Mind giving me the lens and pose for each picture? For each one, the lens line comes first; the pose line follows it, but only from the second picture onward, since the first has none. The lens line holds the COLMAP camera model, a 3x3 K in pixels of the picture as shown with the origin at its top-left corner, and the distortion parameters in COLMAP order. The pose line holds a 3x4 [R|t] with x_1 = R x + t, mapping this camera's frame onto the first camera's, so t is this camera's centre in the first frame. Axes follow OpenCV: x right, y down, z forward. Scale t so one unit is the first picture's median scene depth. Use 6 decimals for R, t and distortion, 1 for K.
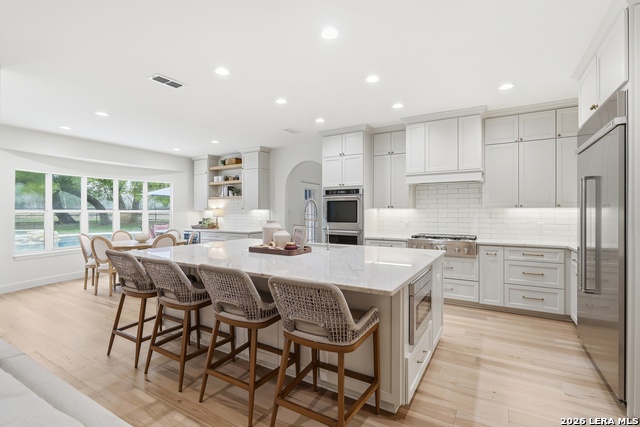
lens RADIAL K [[296.7, 0, 321.9], [0, 296.7, 211.9], [0, 0, 1]] dist [-0.005502, 0.000105]
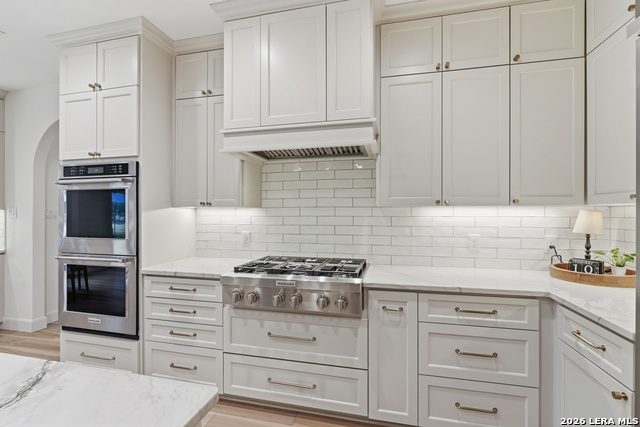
lens RADIAL K [[296.7, 0, 321.9], [0, 296.7, 211.9], [0, 0, 1]] dist [-0.005502, 0.000105]
pose [[0.955581, 0.001002, 0.294727, 0.282983], [0.000178, 0.999992, -0.003977, -0.002166], [-0.294729, 0.003853, 0.955573, 0.505385]]
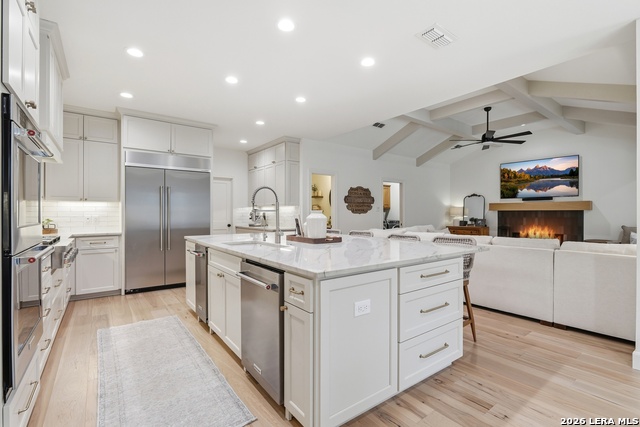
lens RADIAL K [[296.7, 0, 321.9], [0, 296.7, 211.9], [0, 0, 1]] dist [-0.005502, 0.000105]
pose [[-0.925811, 0.000541, 0.377987, -0.366758], [-0.000858, 0.999993, -0.003531, 0.022996], [-0.377987, -0.003593, -0.925804, 1.260446]]
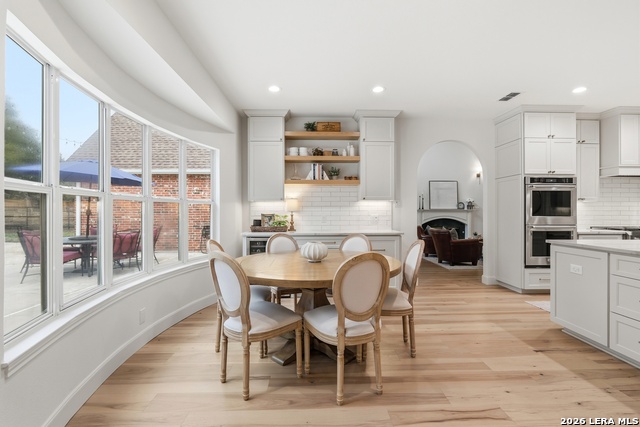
lens RADIAL K [[296.7, 0, 321.9], [0, 296.7, 211.9], [0, 0, 1]] dist [-0.005502, 0.000105]
pose [[0.840228, 0.000918, 0.542232, -1.011863], [-0.001540, 0.999999, 0.000694, 0.025099], [-0.542231, -0.001418, 0.840228, 0.692755]]
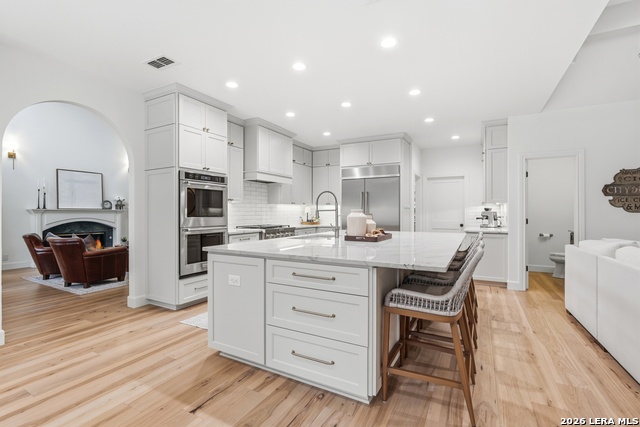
lens RADIAL K [[296.7, 0, 321.9], [0, 296.7, 211.9], [0, 0, 1]] dist [-0.005502, 0.000105]
pose [[-0.047244, 0.002581, 0.998880, -0.774589], [-0.000102, 0.999997, -0.002589, 0.025273], [-0.998883, -0.000224, -0.047243, 0.787862]]
